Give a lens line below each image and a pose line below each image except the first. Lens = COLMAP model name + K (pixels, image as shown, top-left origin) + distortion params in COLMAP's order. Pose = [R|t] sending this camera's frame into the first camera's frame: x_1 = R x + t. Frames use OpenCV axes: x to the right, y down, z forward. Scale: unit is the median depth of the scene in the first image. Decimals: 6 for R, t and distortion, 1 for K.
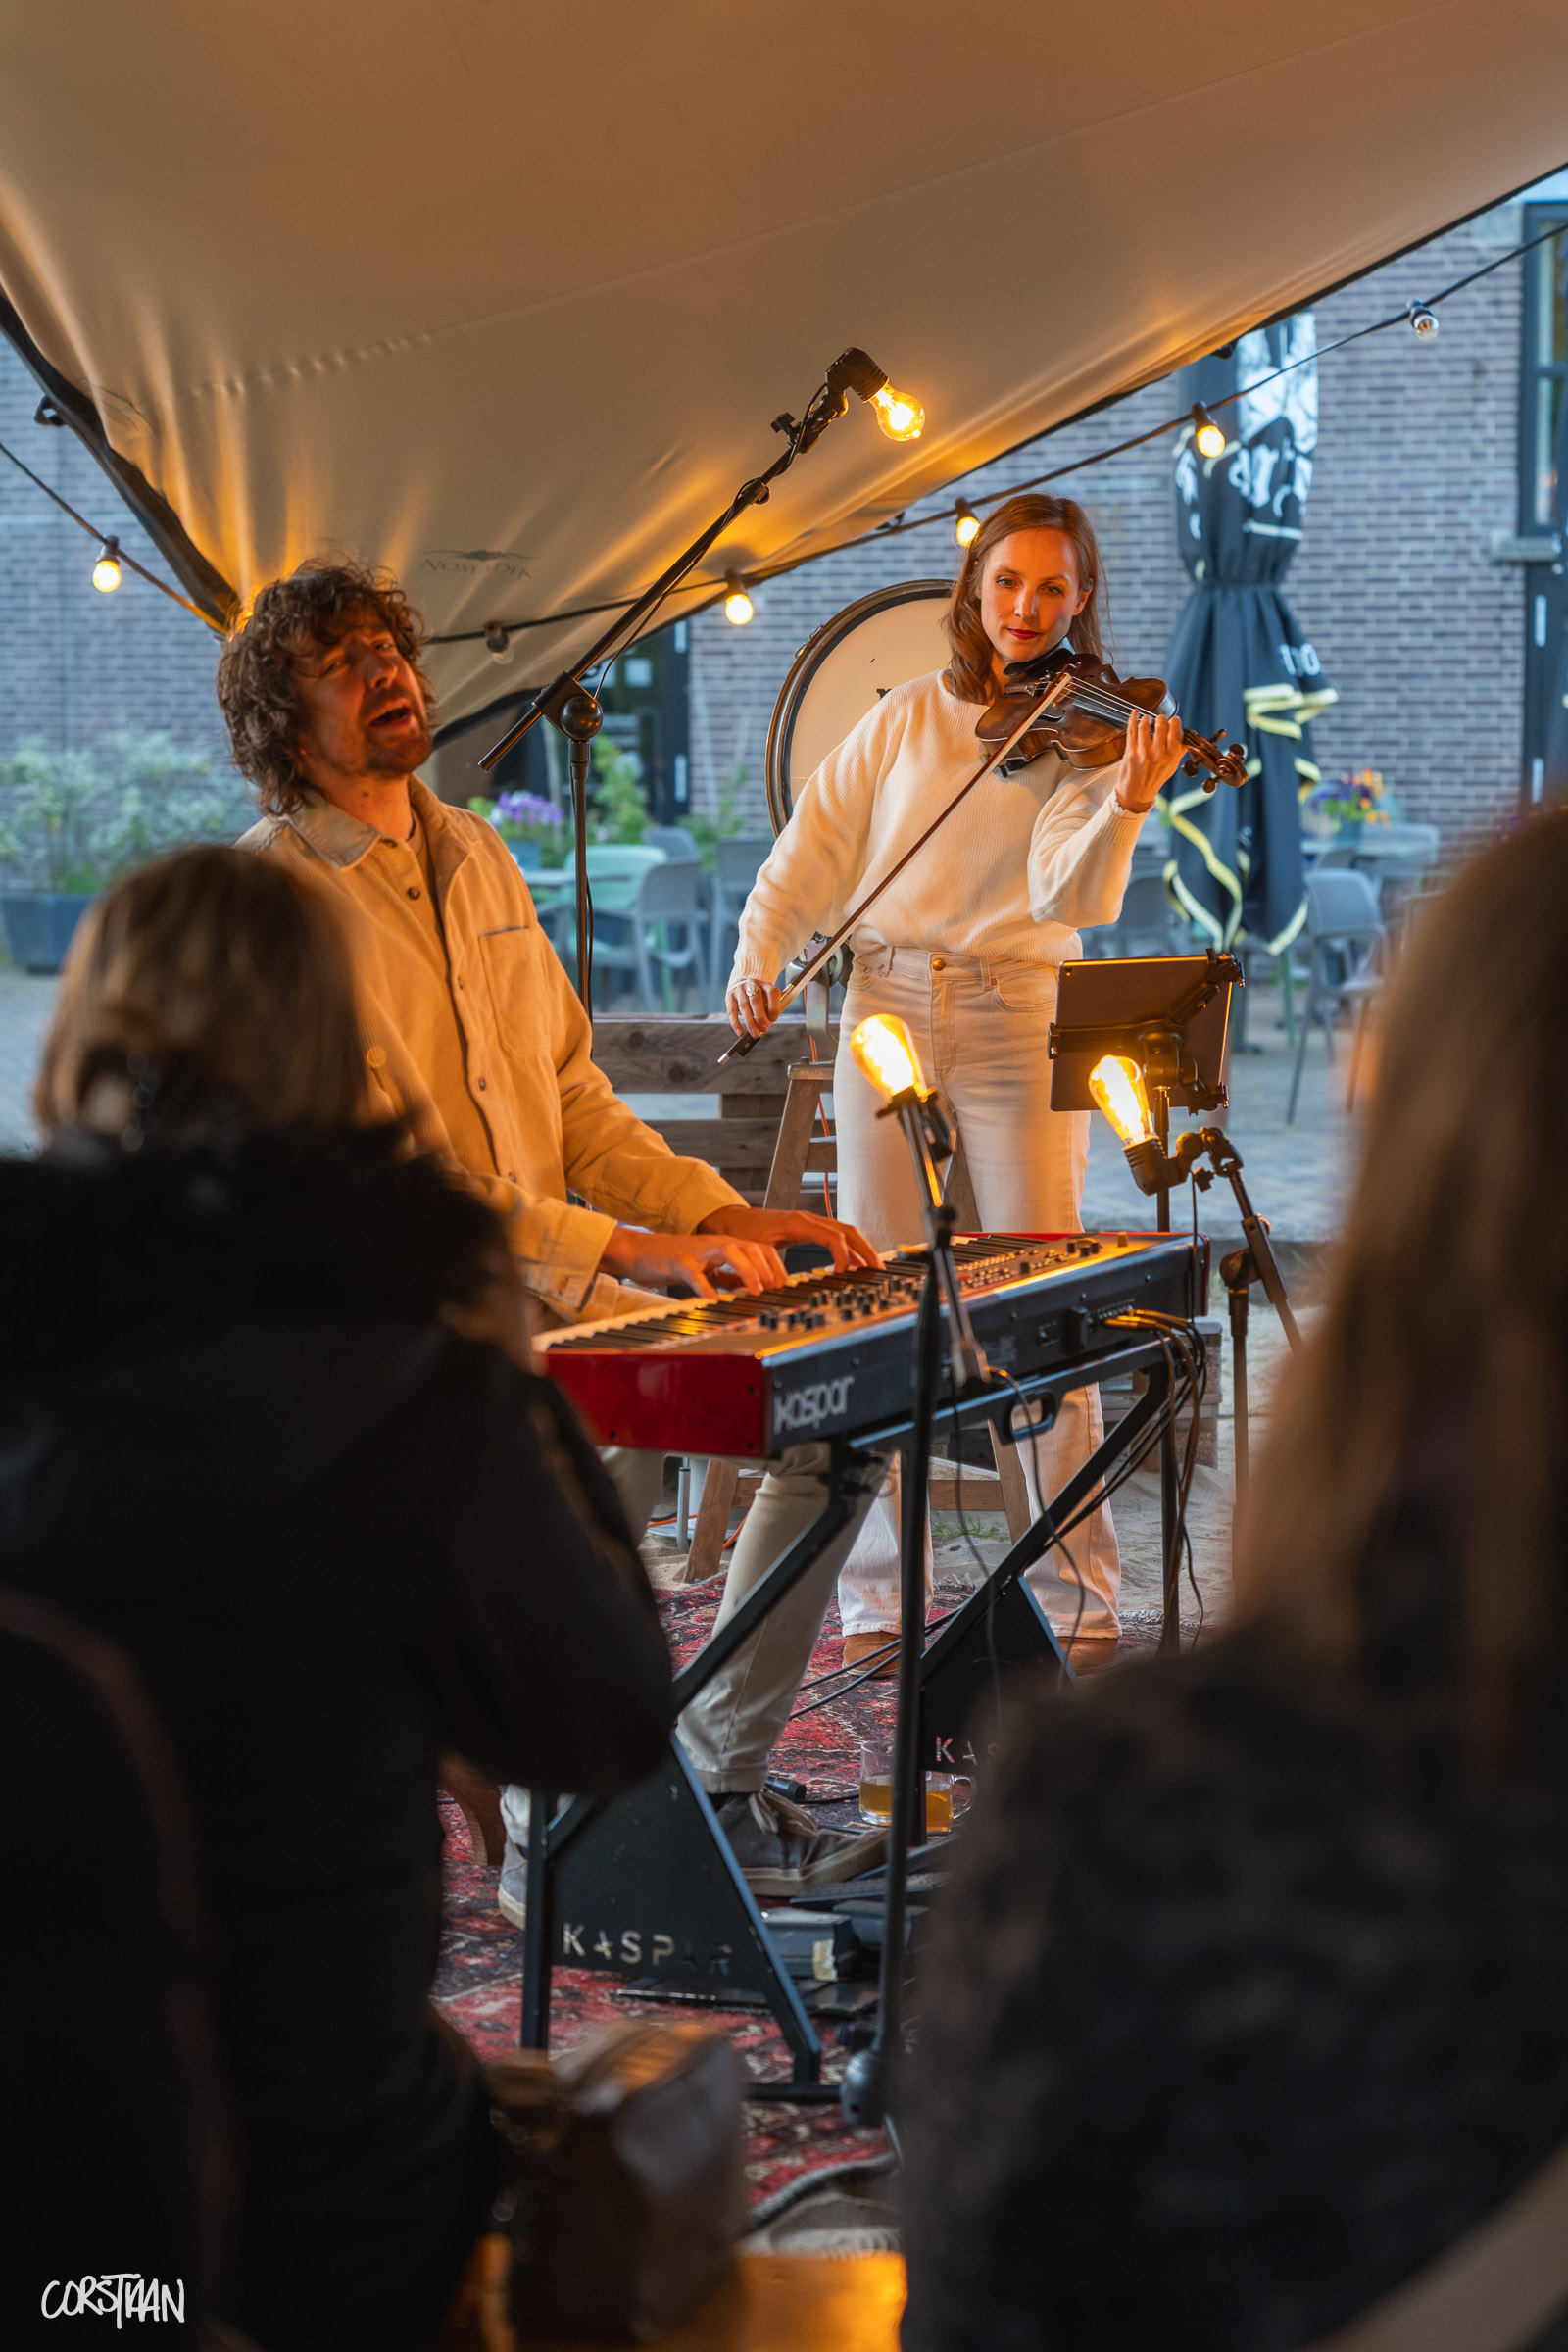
lens RADIAL K [[4440.4, 0, 868.9], [0, 4440.4, 1169.6], [0, 0, 1]] dist [0.027944, 0.030875]
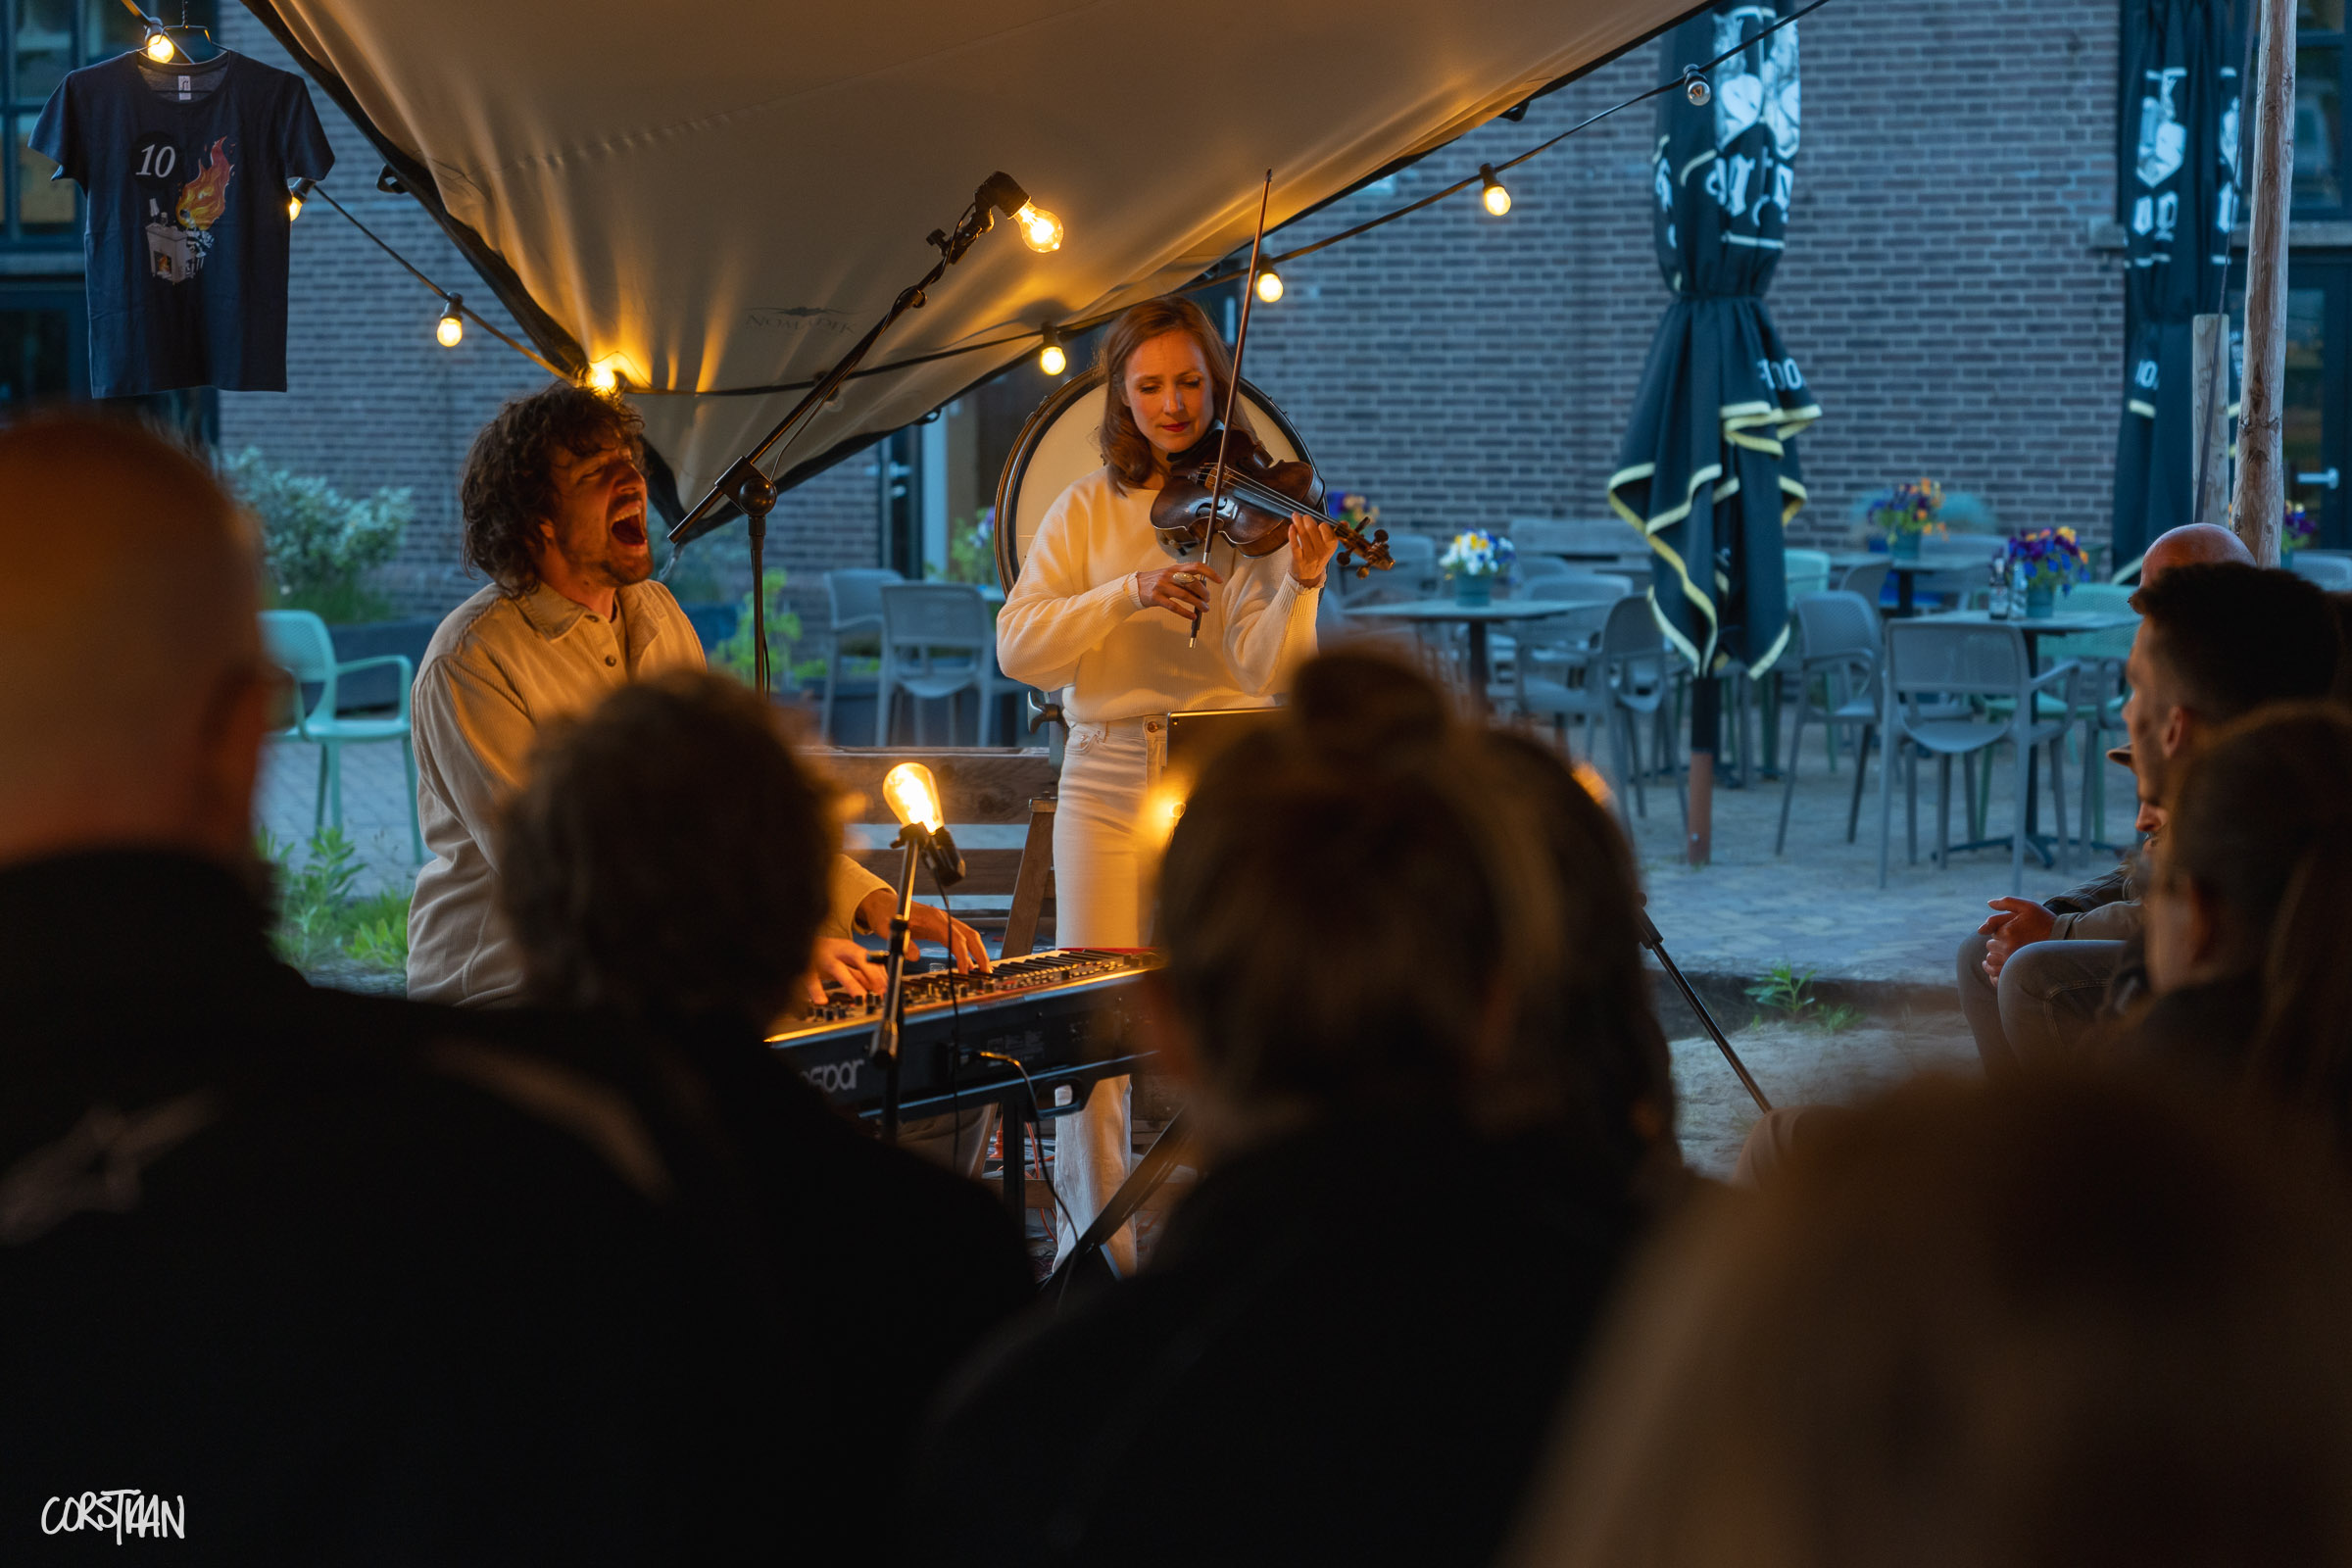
lens RADIAL K [[5075.0, 0, 1354.6], [0, 5075.0, 858.4], [0, 0, 1]] dist [0.063750, -0.411876]
pose [[0.999102, 0.002408, -0.042297, 0.037365], [-0.002806, 0.999952, -0.009354, 0.000755], [0.042273, 0.009465, 0.999061, -0.076840]]
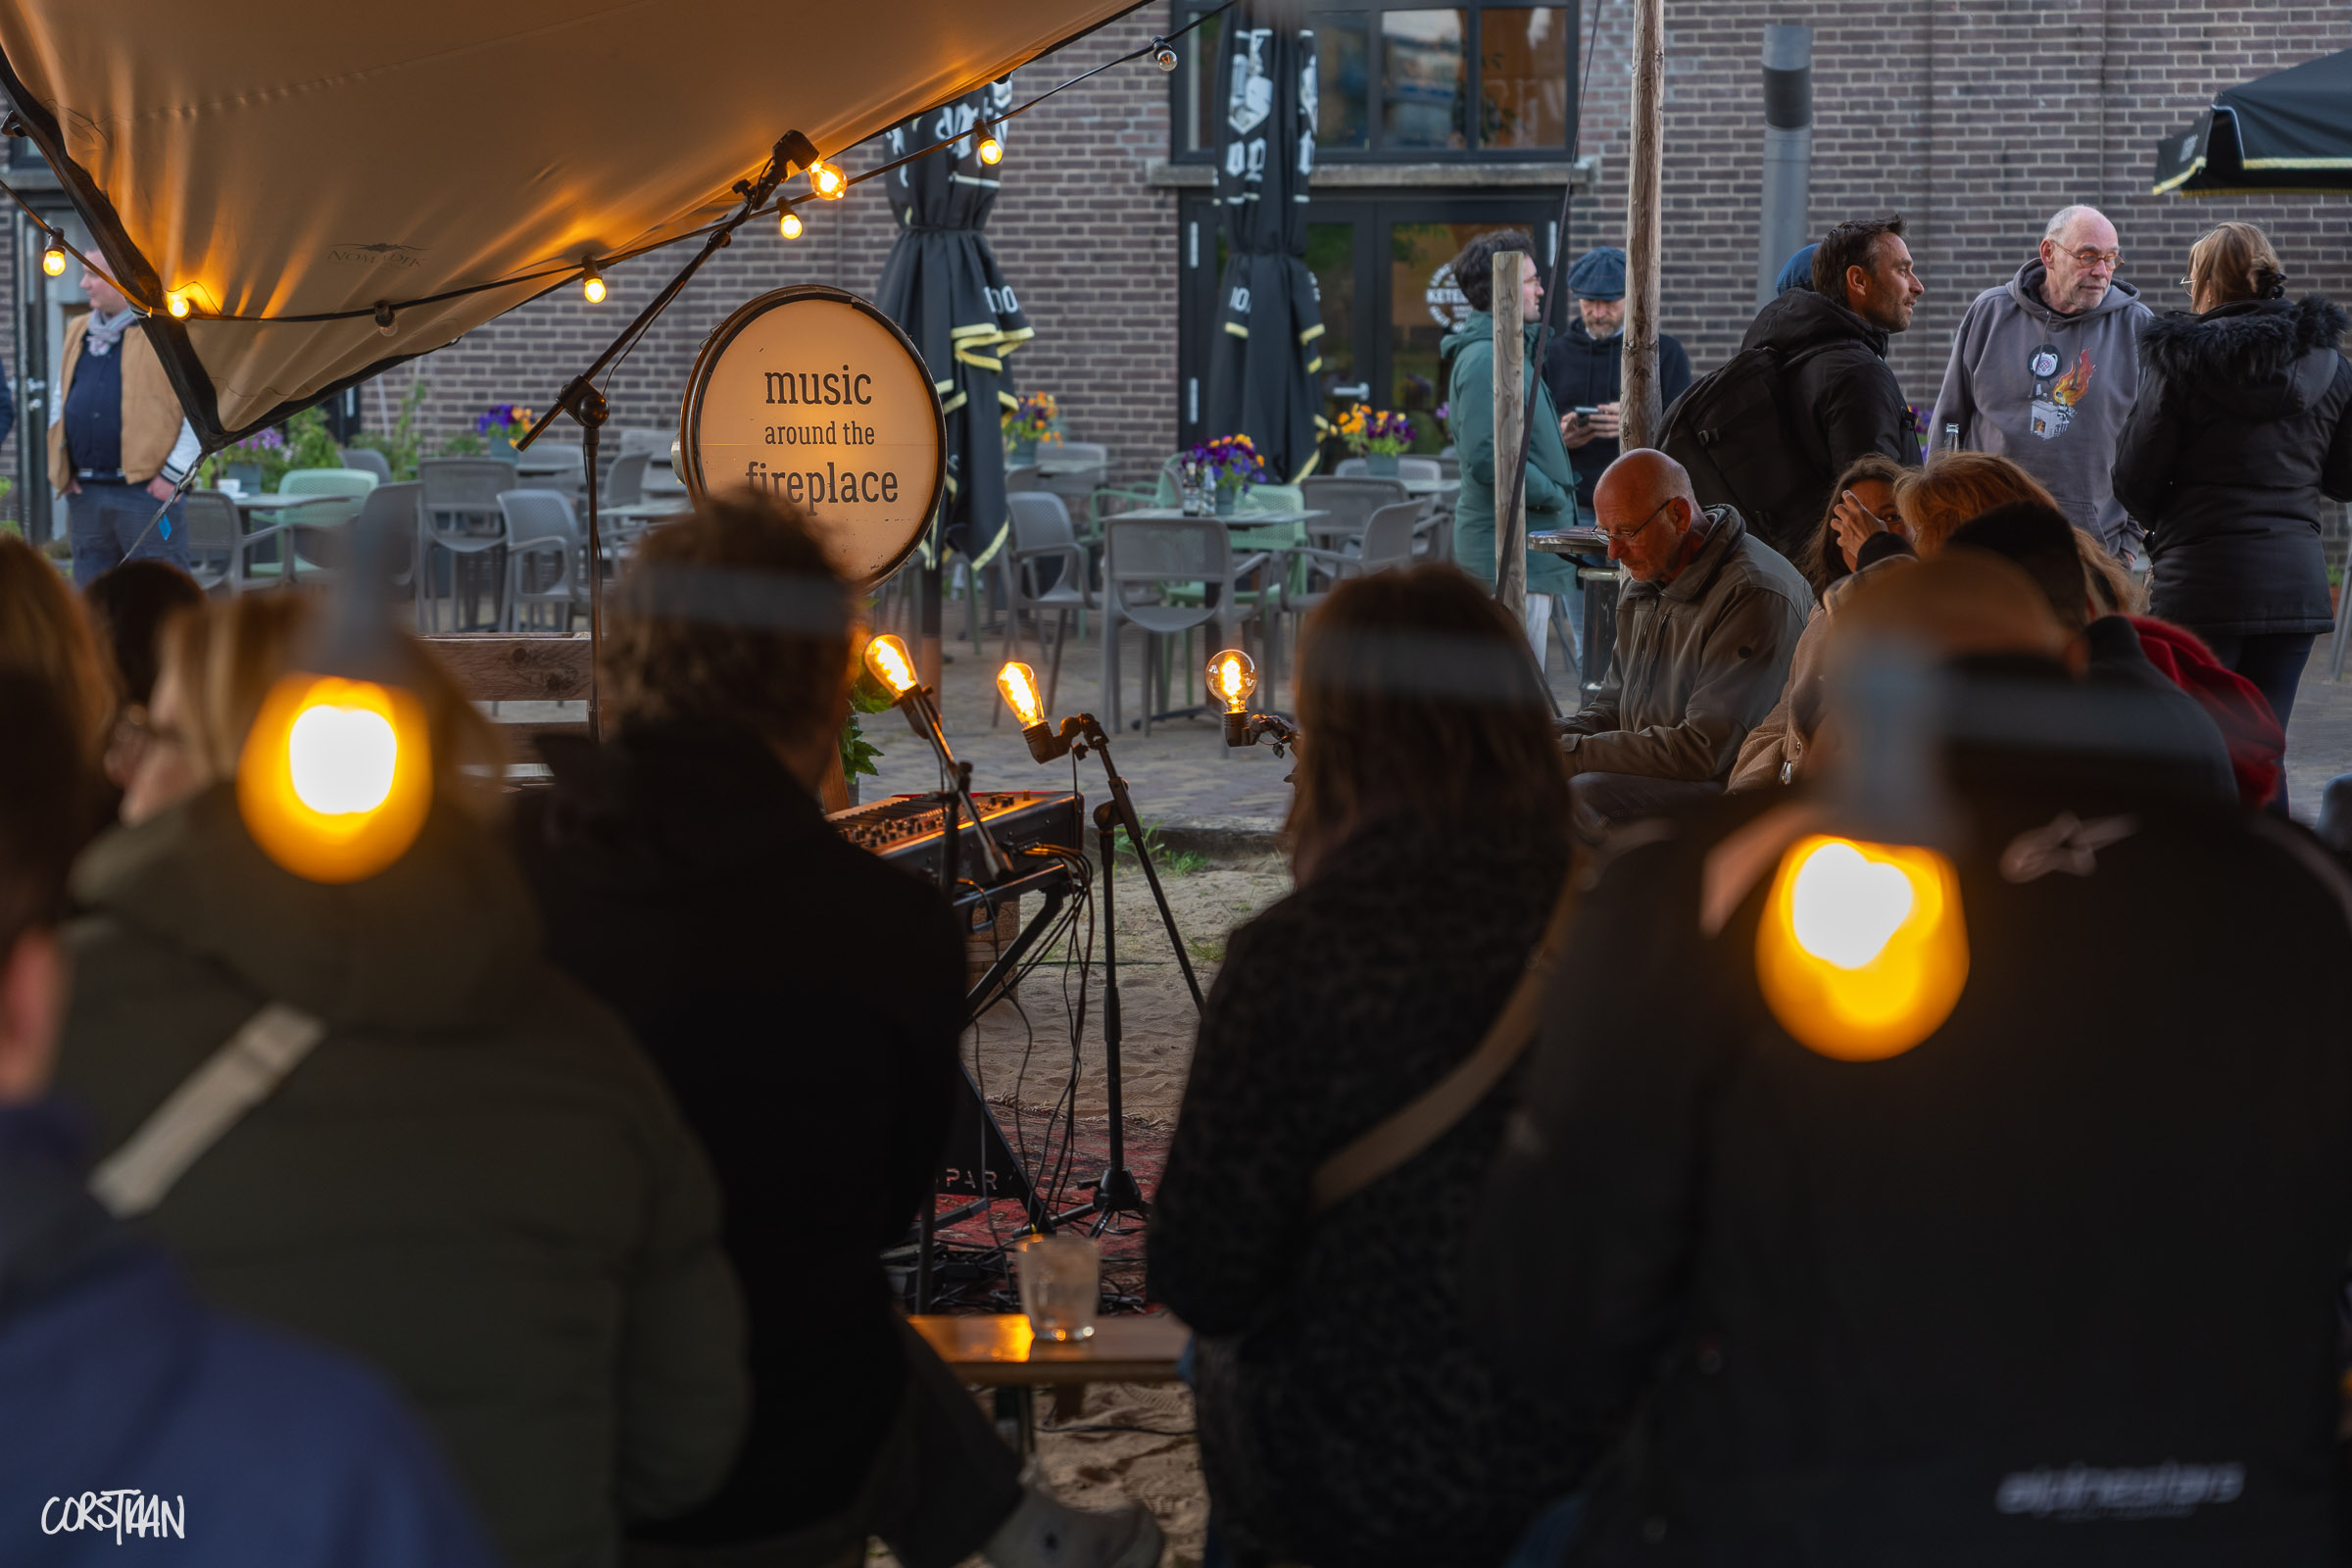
lens RADIAL K [[4708.3, 0, 1171.7], [0, 4708.3, 787.5], [0, 0, 1]] dist [0.095750, -1.627421]
pose [[0.988200, -0.015446, 0.152387, -0.028598], [0.015455, 0.999880, 0.001124, 0.002929], [-0.152386, 0.001244, 0.988320, -0.106586]]
